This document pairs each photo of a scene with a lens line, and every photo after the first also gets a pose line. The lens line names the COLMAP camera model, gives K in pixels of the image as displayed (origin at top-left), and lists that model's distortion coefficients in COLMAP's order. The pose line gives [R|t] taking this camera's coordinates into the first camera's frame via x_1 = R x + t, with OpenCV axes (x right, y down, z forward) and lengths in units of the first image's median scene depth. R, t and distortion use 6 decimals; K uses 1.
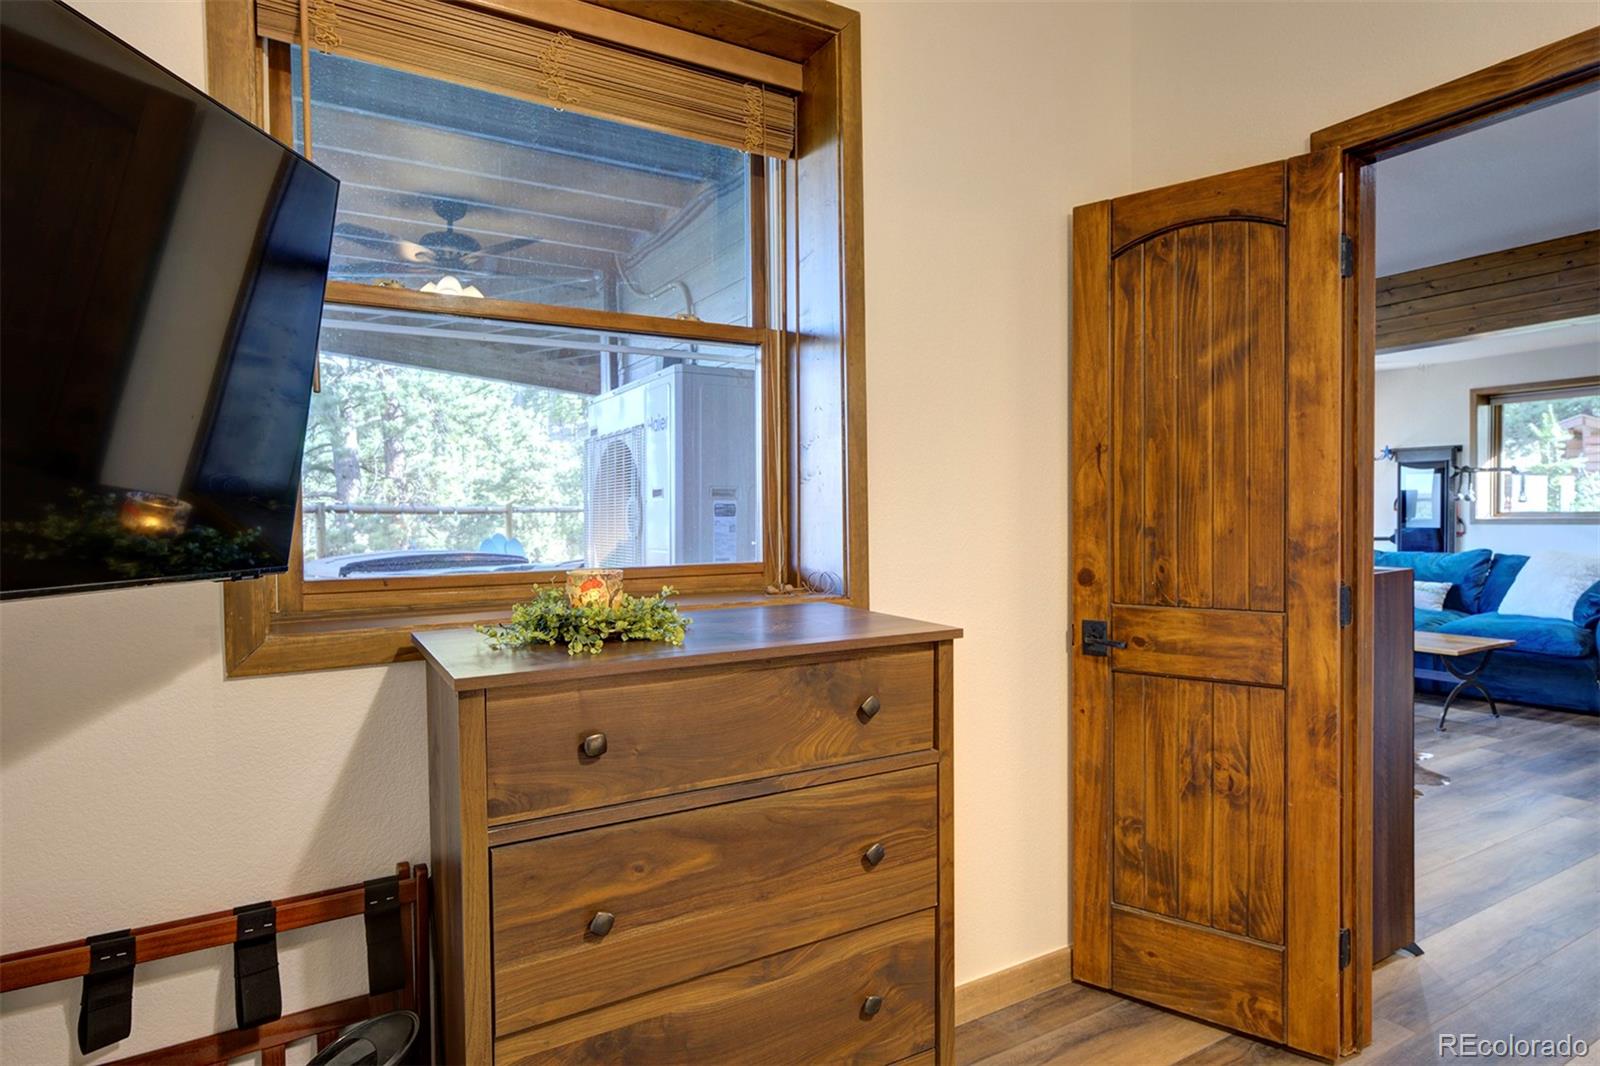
lens RADIAL K [[882.9, 0, 797.8], [0, 882.9, 531.4], [0, 0, 1]] dist [0.005833, 0.001378]
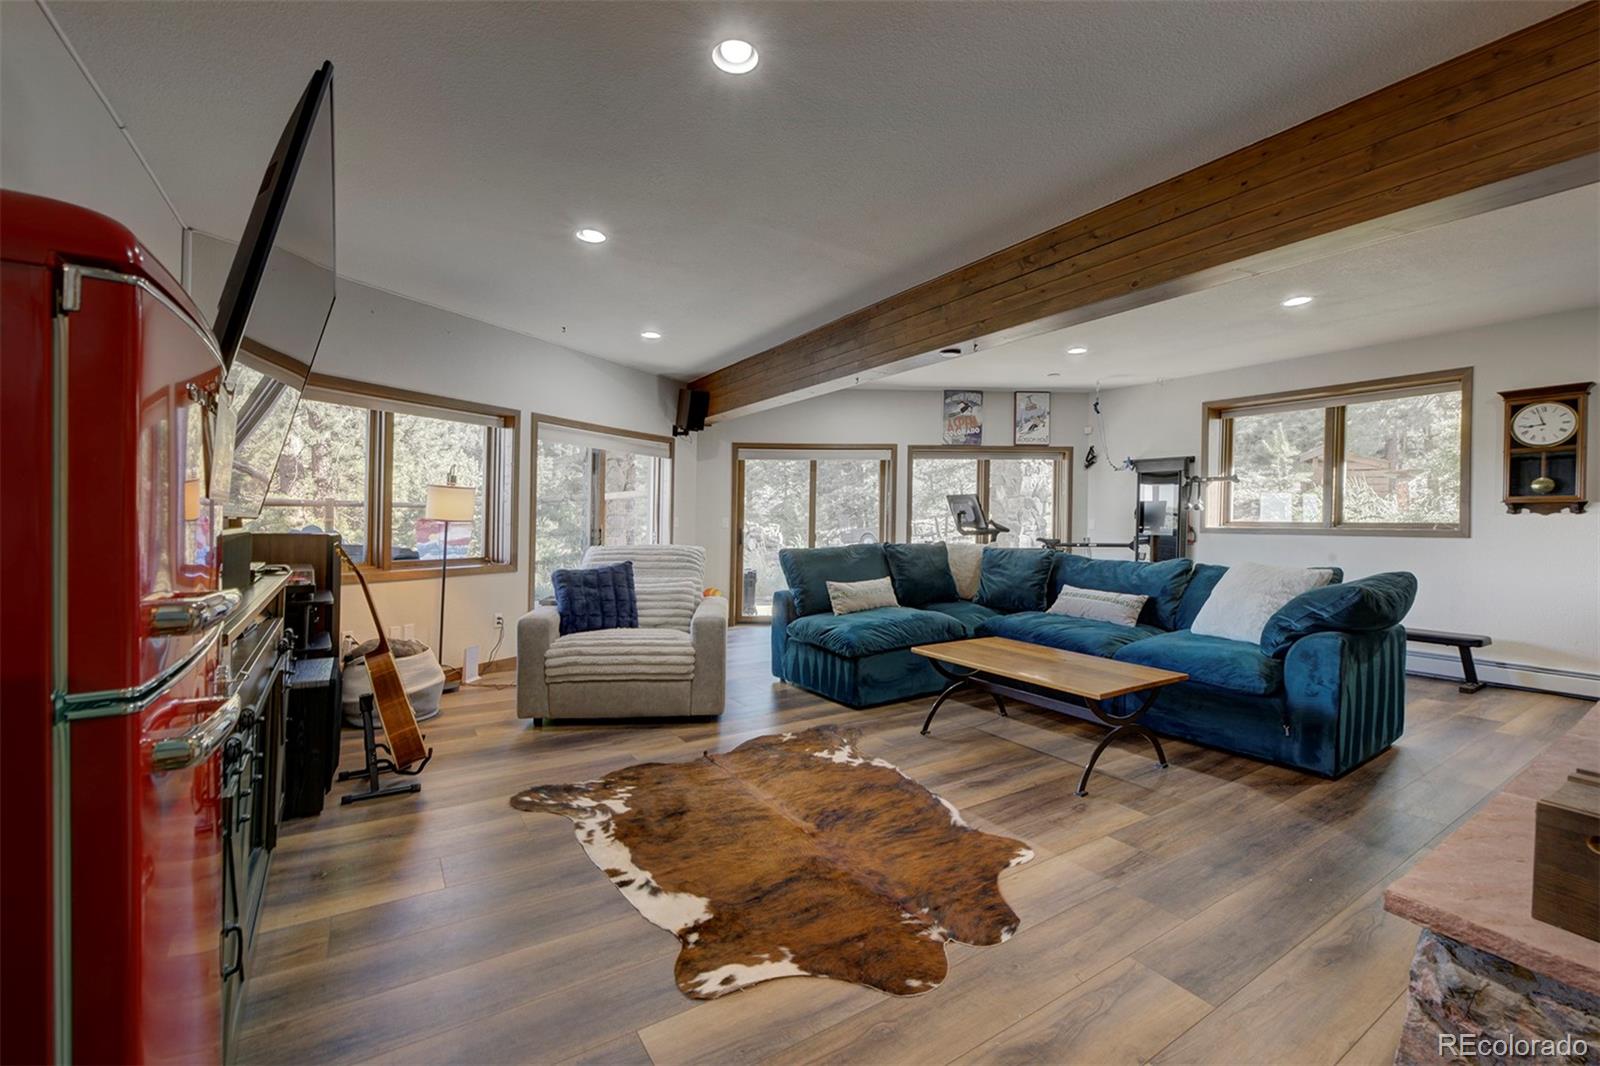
lens RADIAL K [[645.0, 0, 804.0], [0, 645.0, 531.5], [0, 0, 1]] dist [-0.001468, -0.000076]
pose [[0.999370, 0.017319, 0.030976, 0.367759], [-0.017238, 0.999847, -0.002867, 0.000419], [-0.031020, 0.002331, 0.999516, 0.353886]]
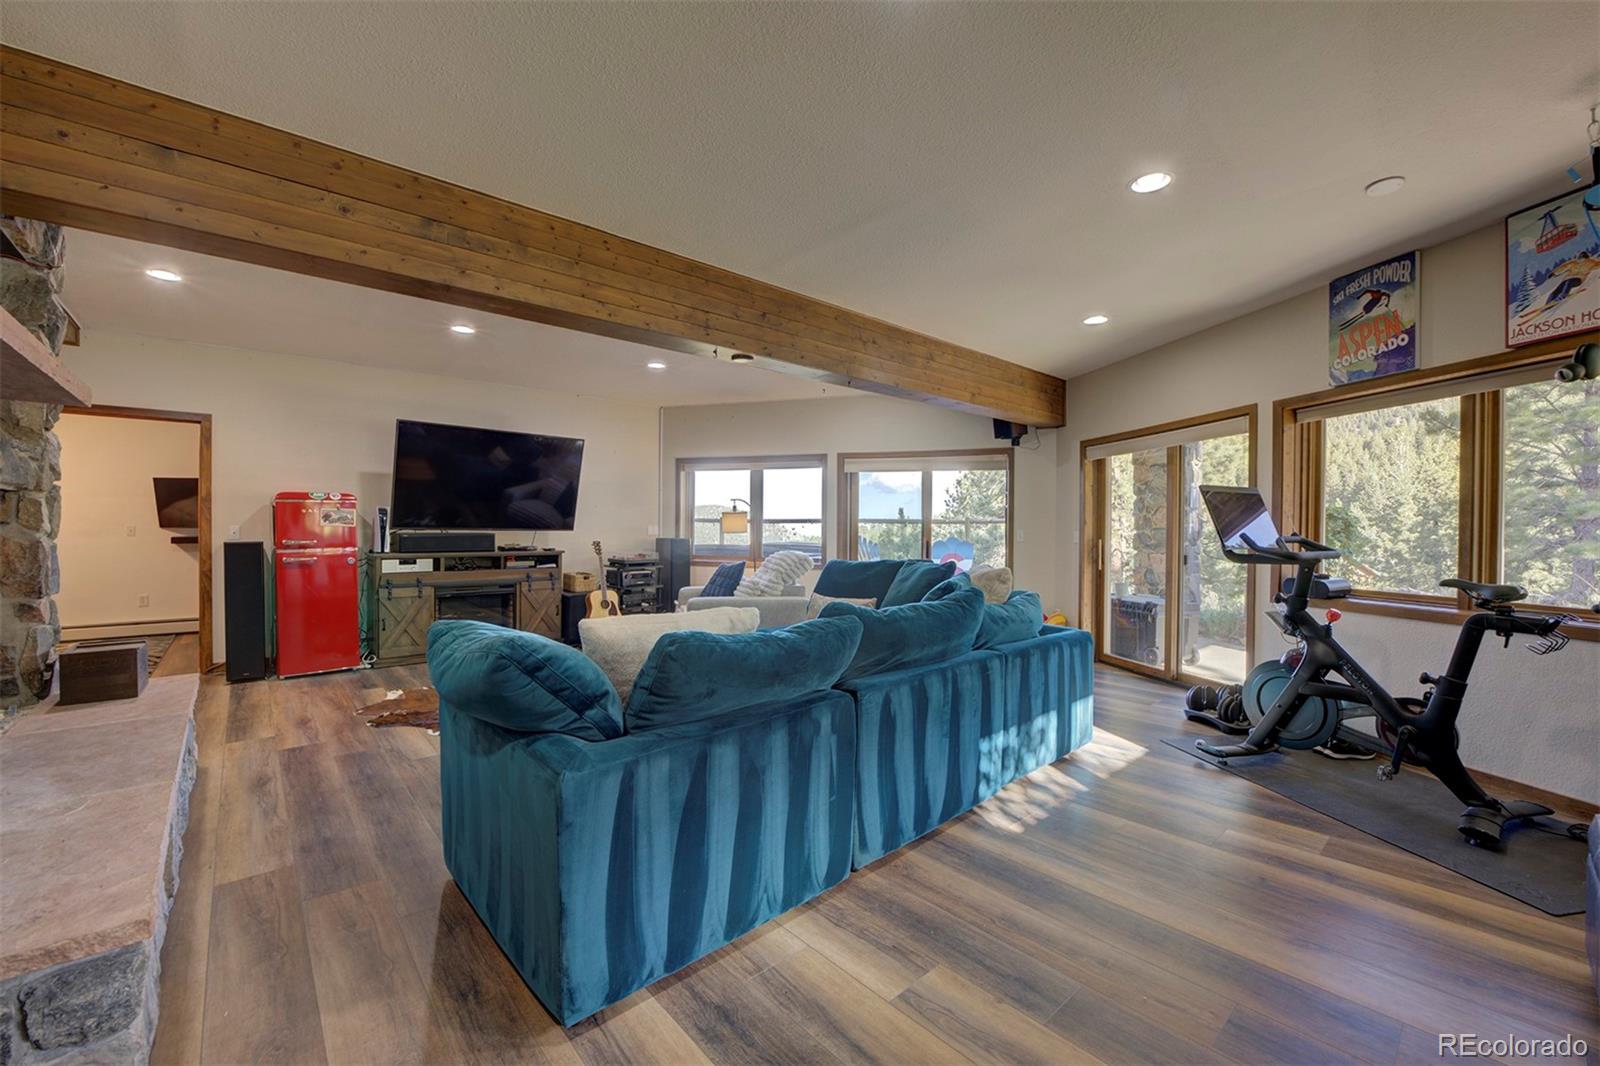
lens RADIAL K [[645.0, 0, 802.1], [0, 645.0, 528.2], [0, 0, 1]] dist [-0.001468, -0.000076]
pose [[0.186294, 0.014401, -0.982388, 1.209843], [-0.021364, 0.999716, 0.010604, -0.032175], [0.982262, 0.019012, 0.186549, 0.965546]]
